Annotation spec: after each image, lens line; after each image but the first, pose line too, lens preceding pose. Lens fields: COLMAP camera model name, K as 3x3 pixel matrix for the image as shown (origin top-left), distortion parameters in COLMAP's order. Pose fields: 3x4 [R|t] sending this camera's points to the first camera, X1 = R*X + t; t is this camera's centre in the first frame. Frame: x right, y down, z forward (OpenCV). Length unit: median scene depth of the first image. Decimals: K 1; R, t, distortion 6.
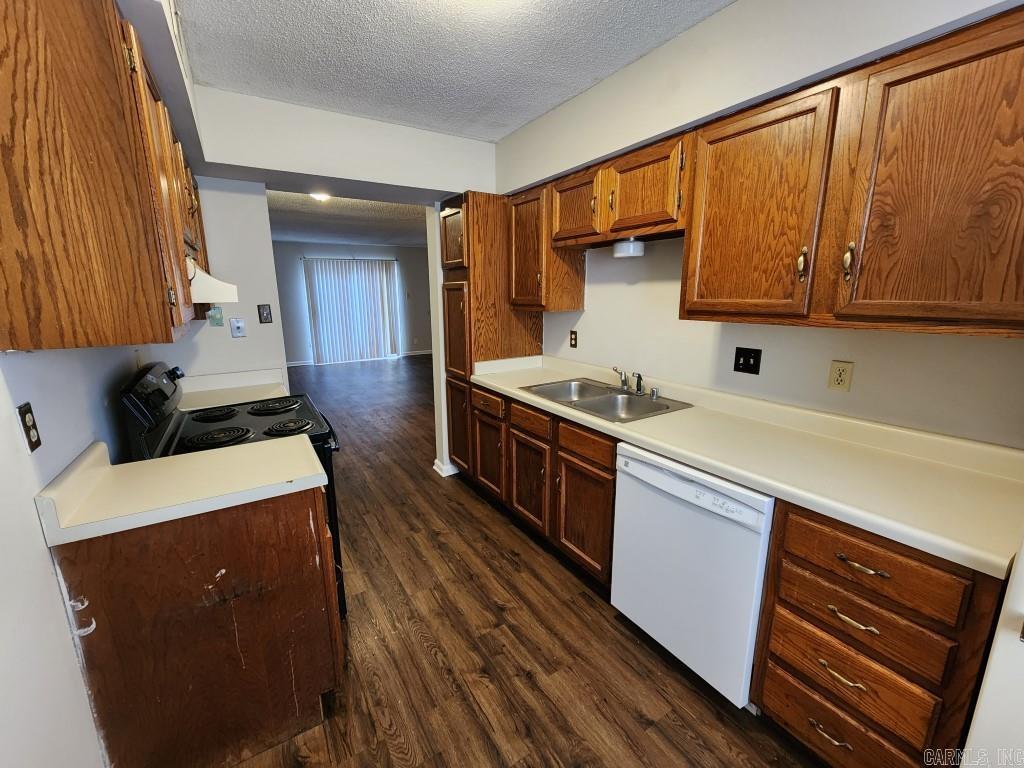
lens RADIAL K [[419.2, 0, 505.5], [0, 419.2, 379.0], [0, 0, 1]] dist [-0.000977, -0.000065]
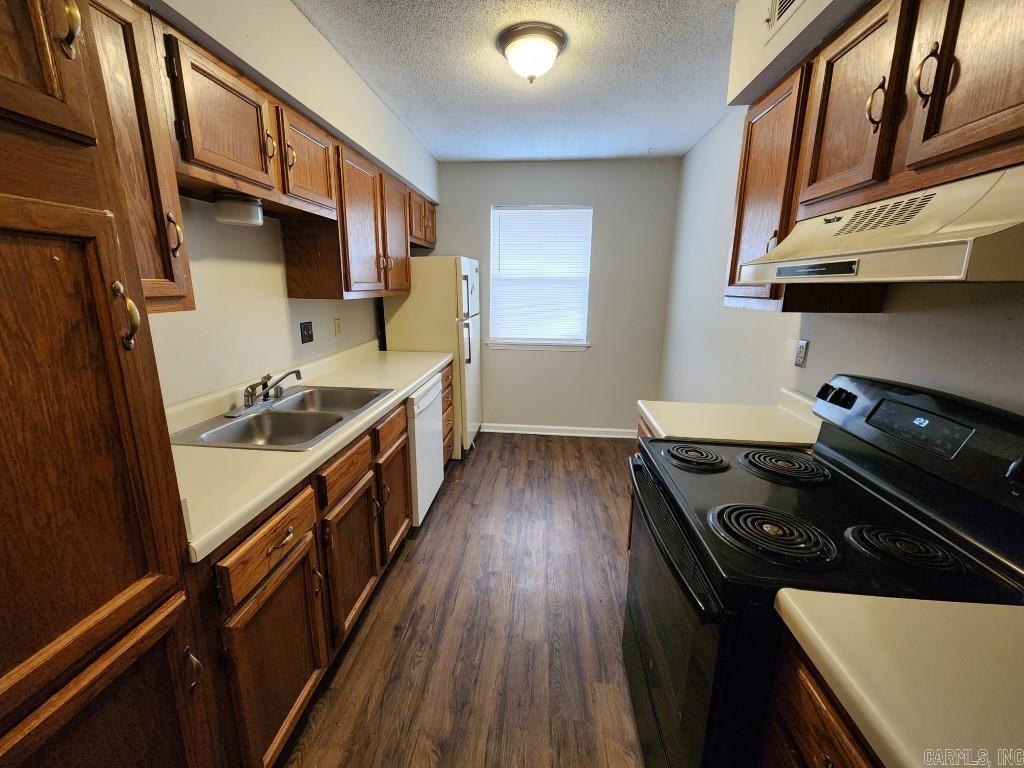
lens RADIAL K [[419.2, 0, 505.5], [0, 419.2, 379.0], [0, 0, 1]] dist [-0.000977, -0.000065]
pose [[-0.791971, -0.131466, 0.596237, -0.570469], [0.125323, 0.920748, 0.369483, -0.265934], [-0.597559, 0.367341, -0.712730, 1.406453]]
